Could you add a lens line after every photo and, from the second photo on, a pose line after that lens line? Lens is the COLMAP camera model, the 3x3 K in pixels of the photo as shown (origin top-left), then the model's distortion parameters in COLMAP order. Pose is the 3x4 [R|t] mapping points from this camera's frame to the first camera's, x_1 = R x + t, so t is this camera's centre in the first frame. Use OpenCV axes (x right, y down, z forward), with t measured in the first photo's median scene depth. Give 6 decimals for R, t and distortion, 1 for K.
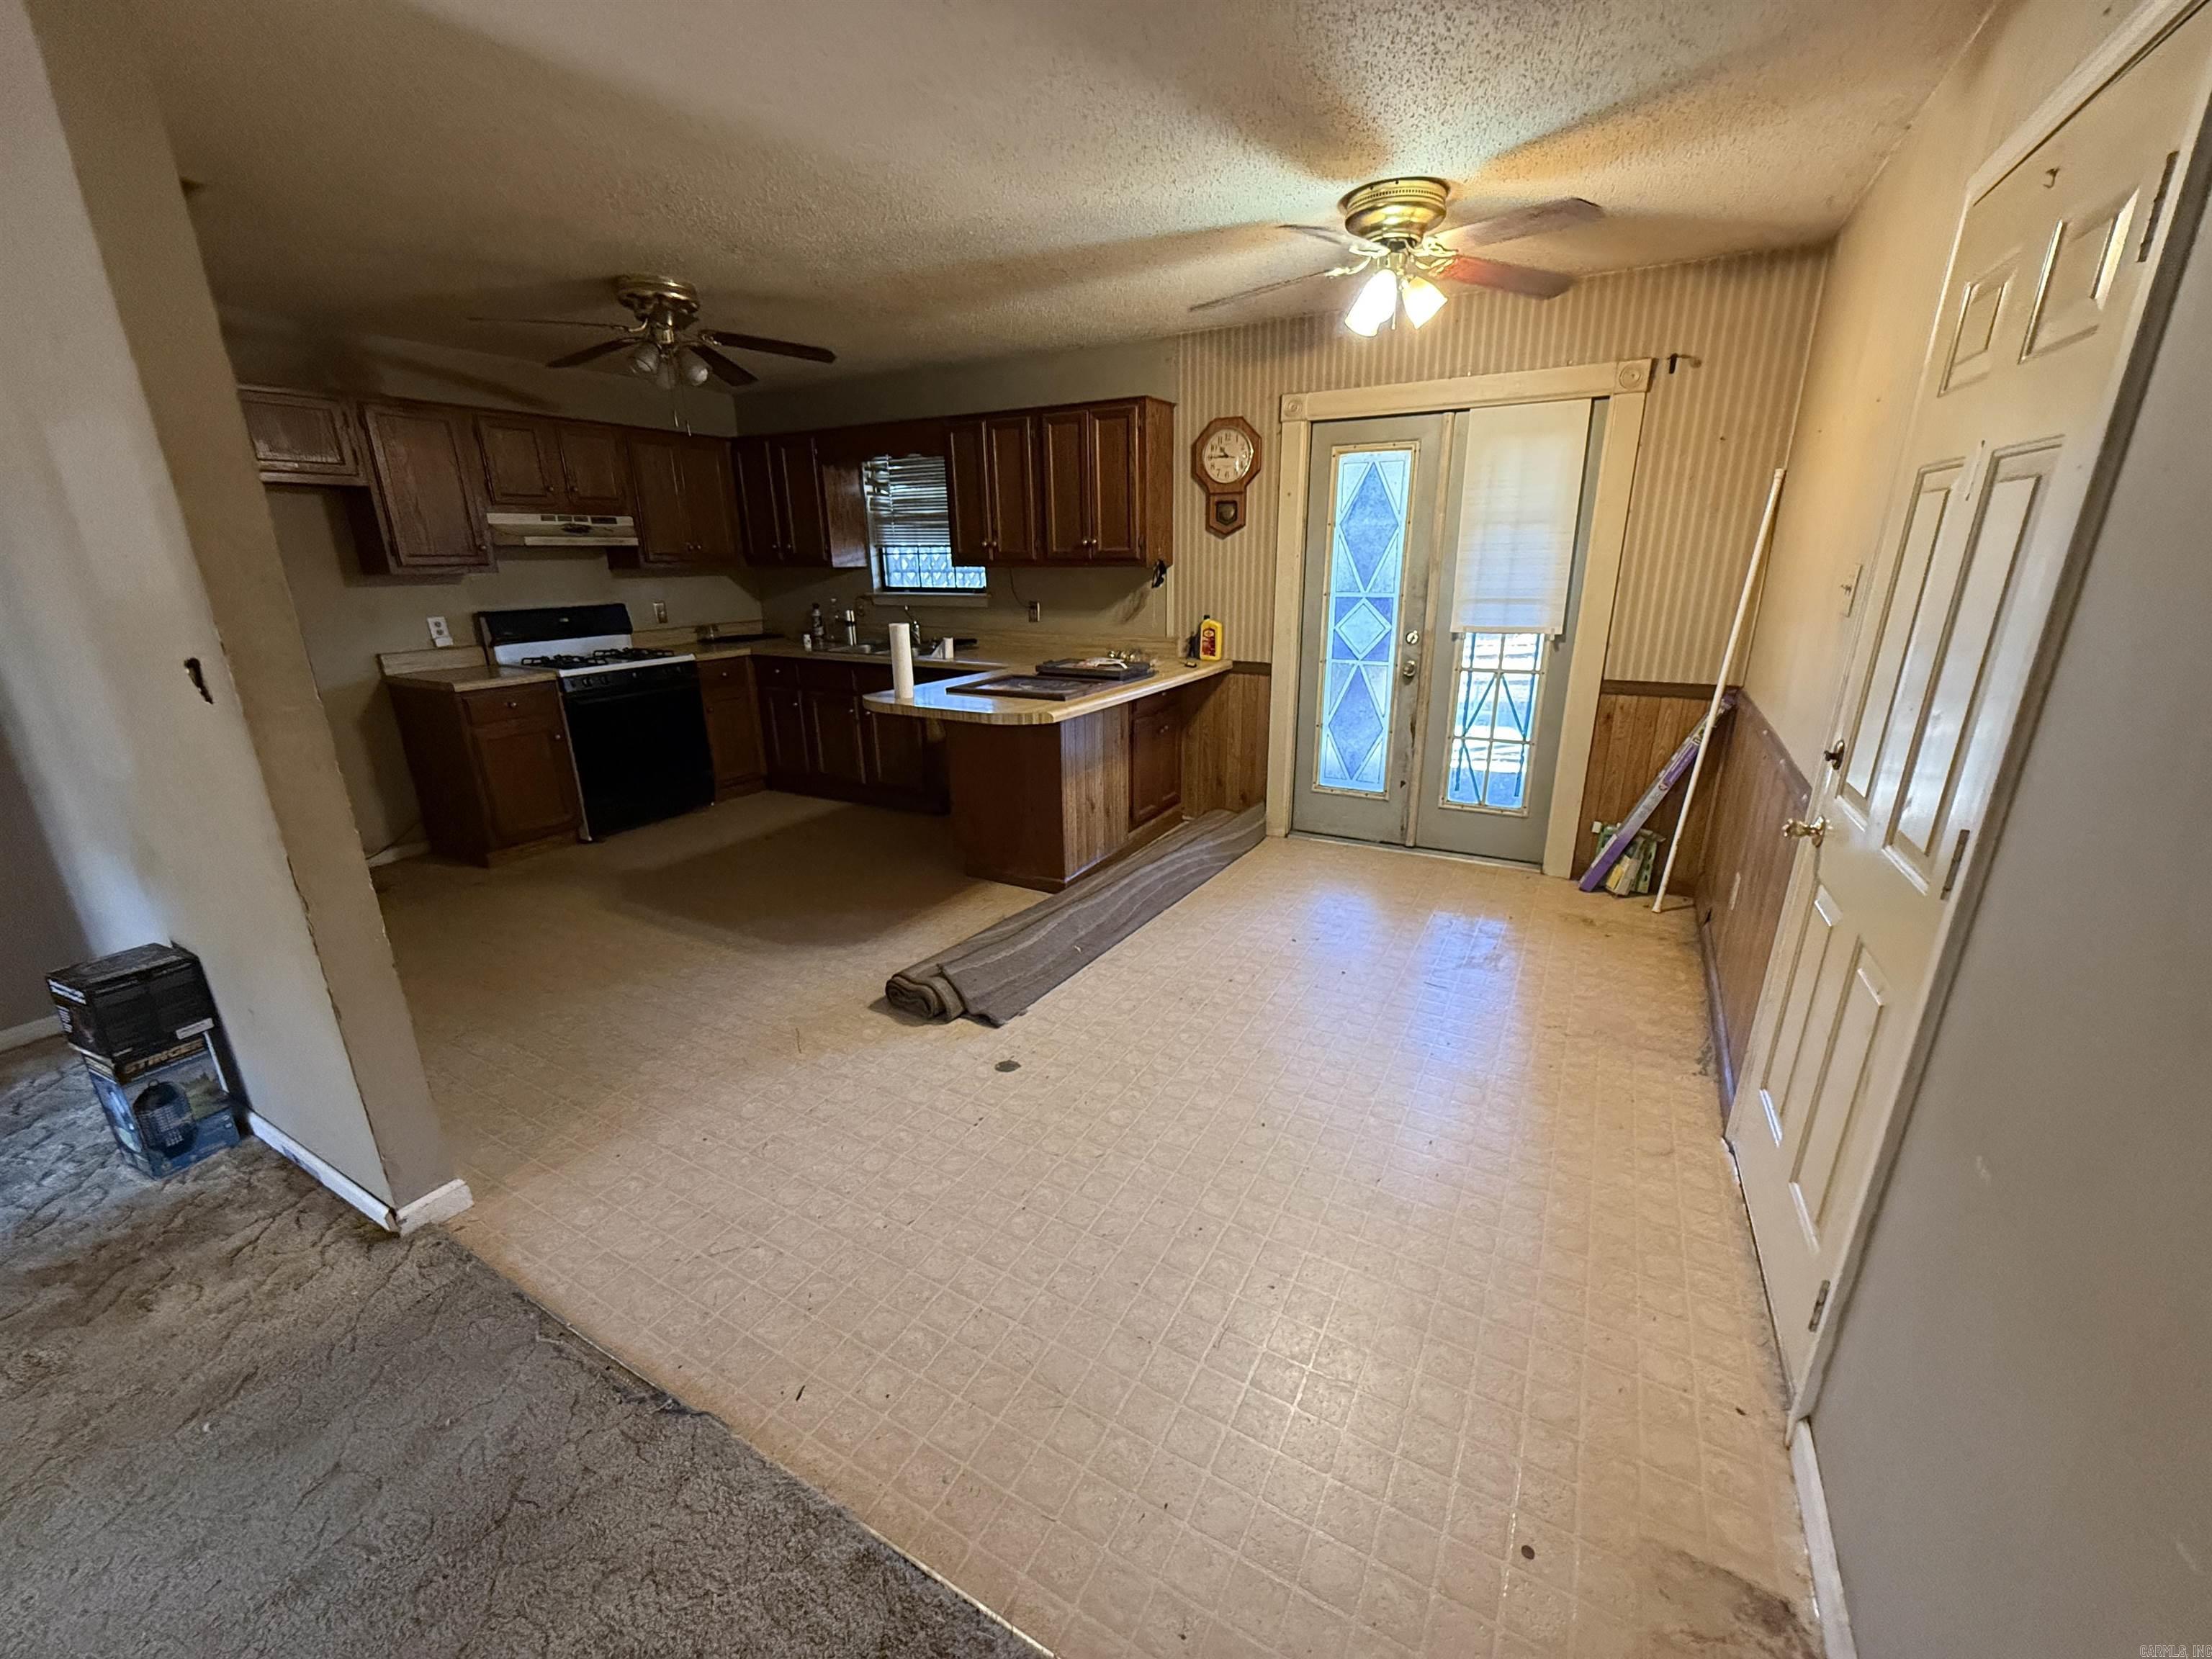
lens RADIAL K [[879.3, 0, 1106.0], [0, 879.3, 829.5], [0, 0, 1]] dist [0.000826, 0.000063]
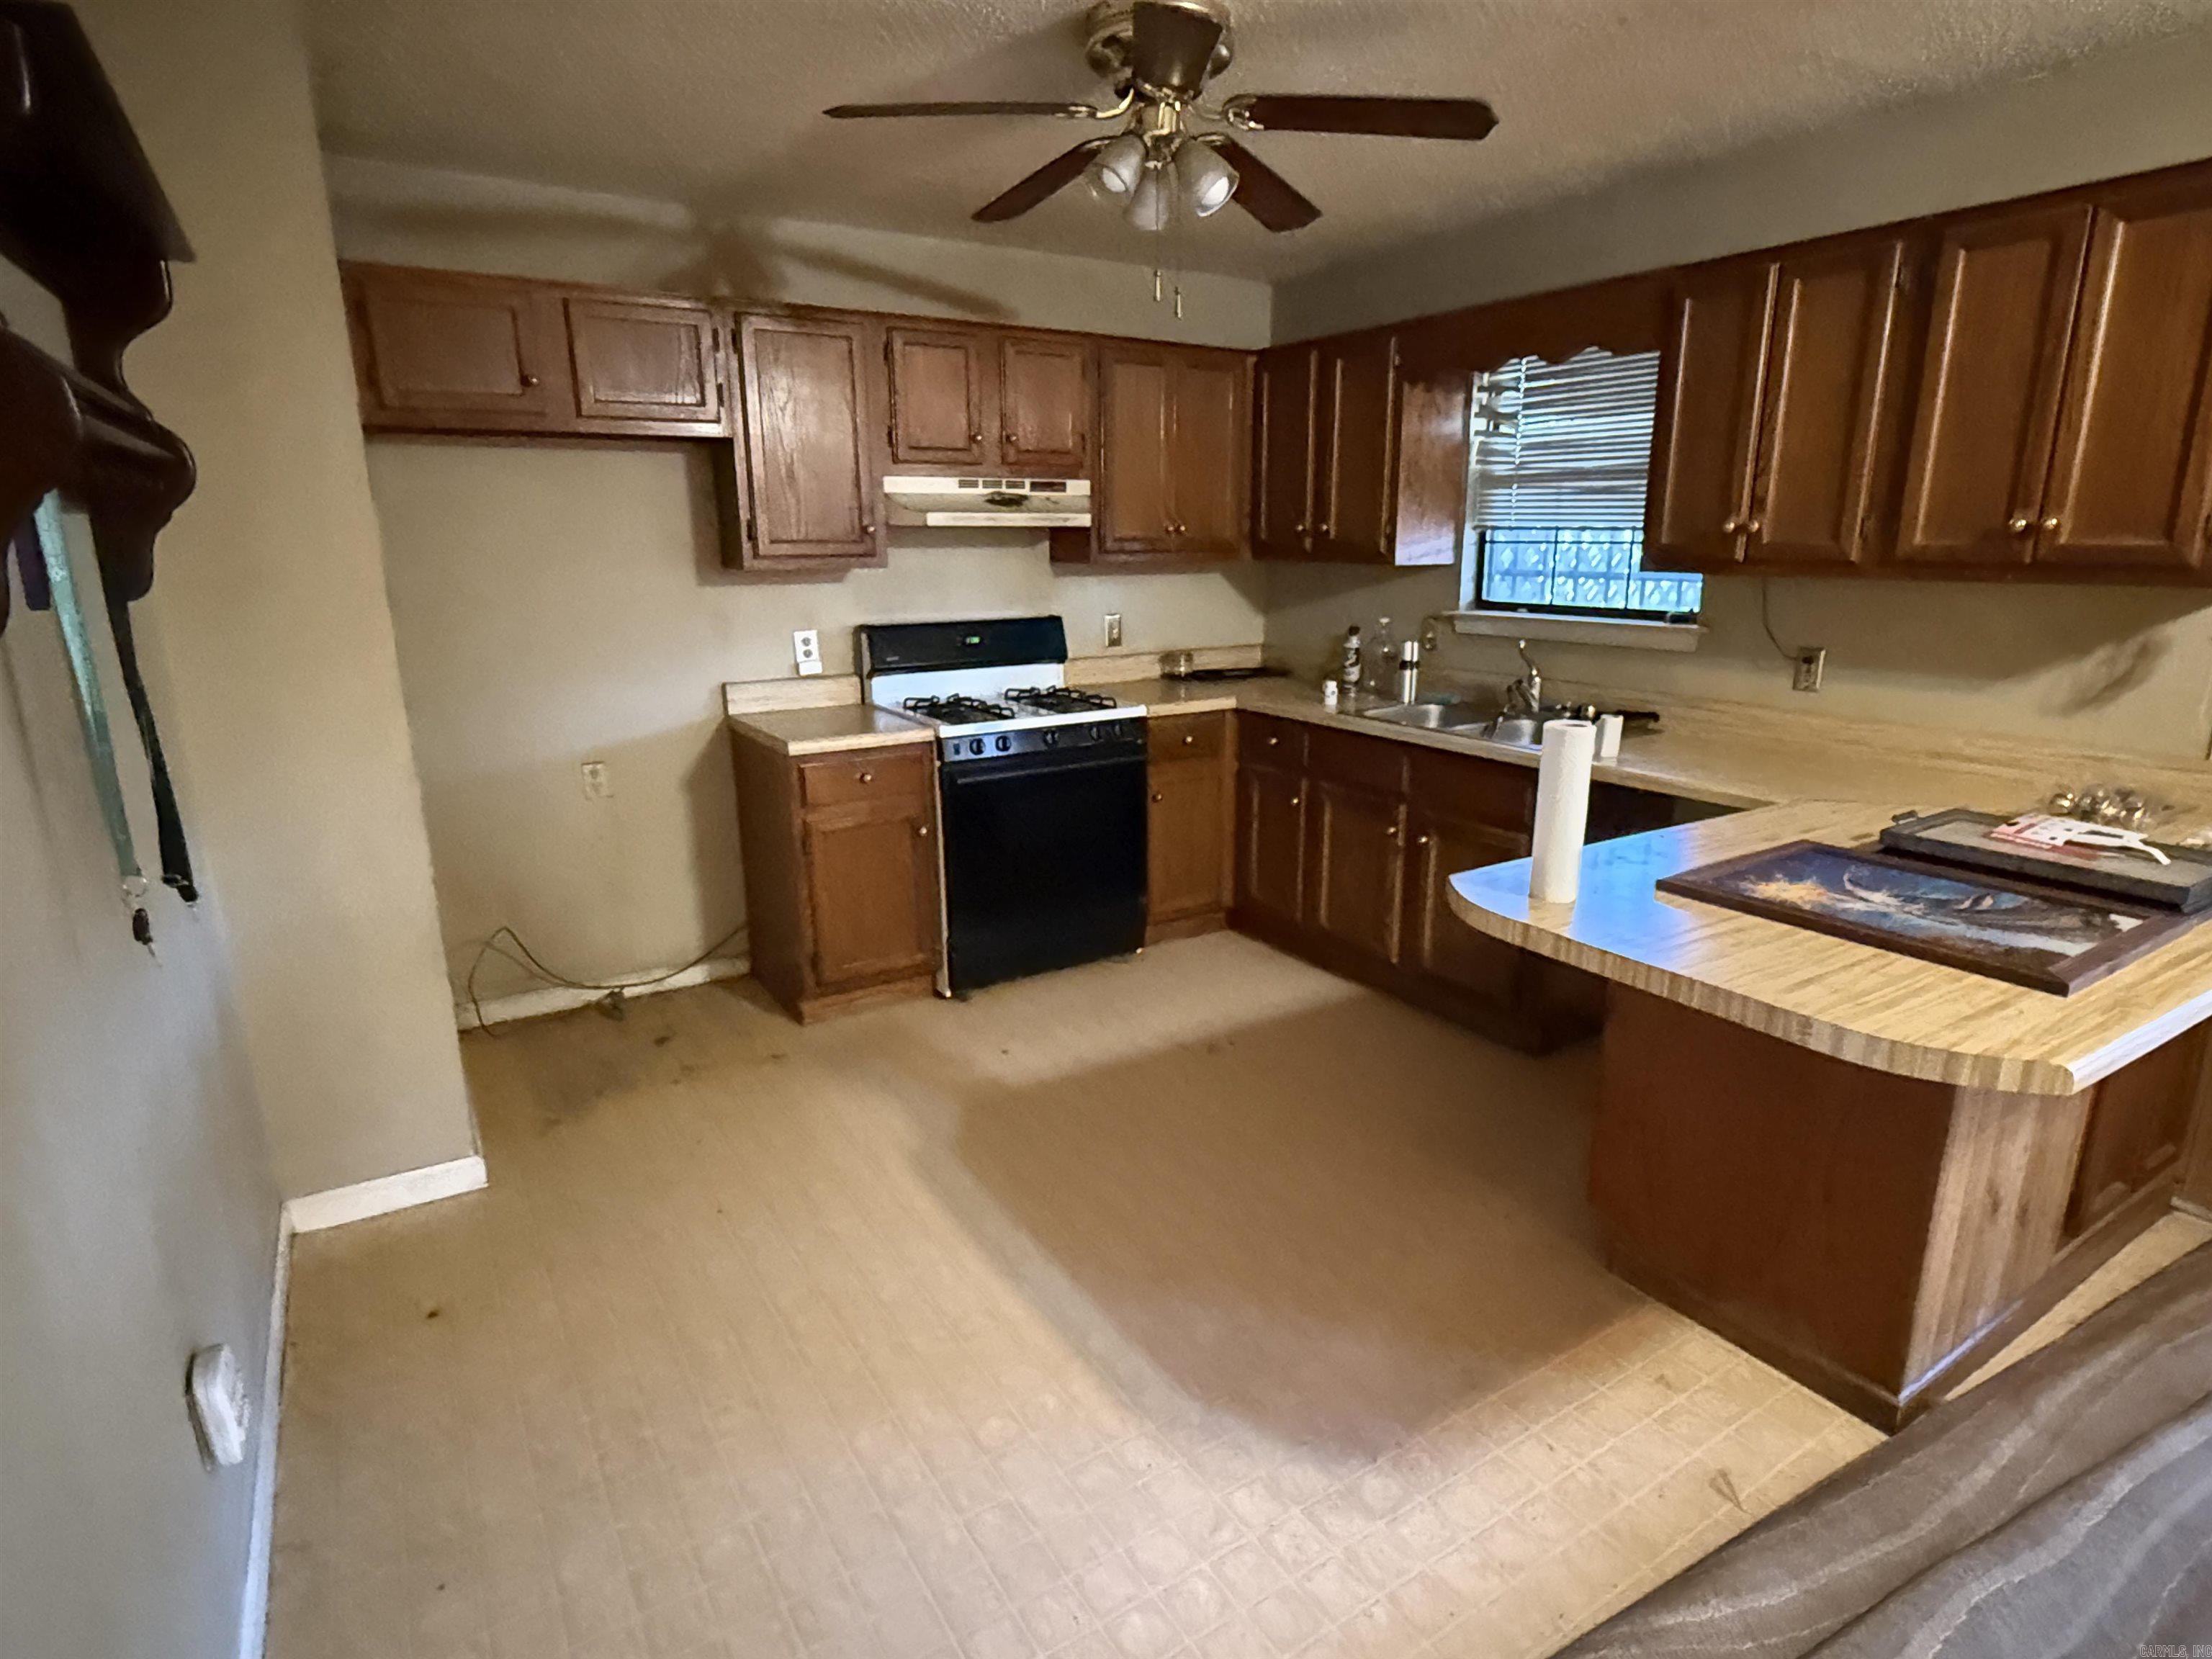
lens RADIAL K [[1177.8, 0, 1112.4], [0, 1177.8, 853.4], [0, 0, 1]] dist [0.001012, 0.000940]
pose [[0.880902, 0.130906, -0.454836, -0.115777], [-0.147446, 0.989070, -0.000903, -0.099992], [0.449747, 0.067860, 0.890575, 0.294703]]
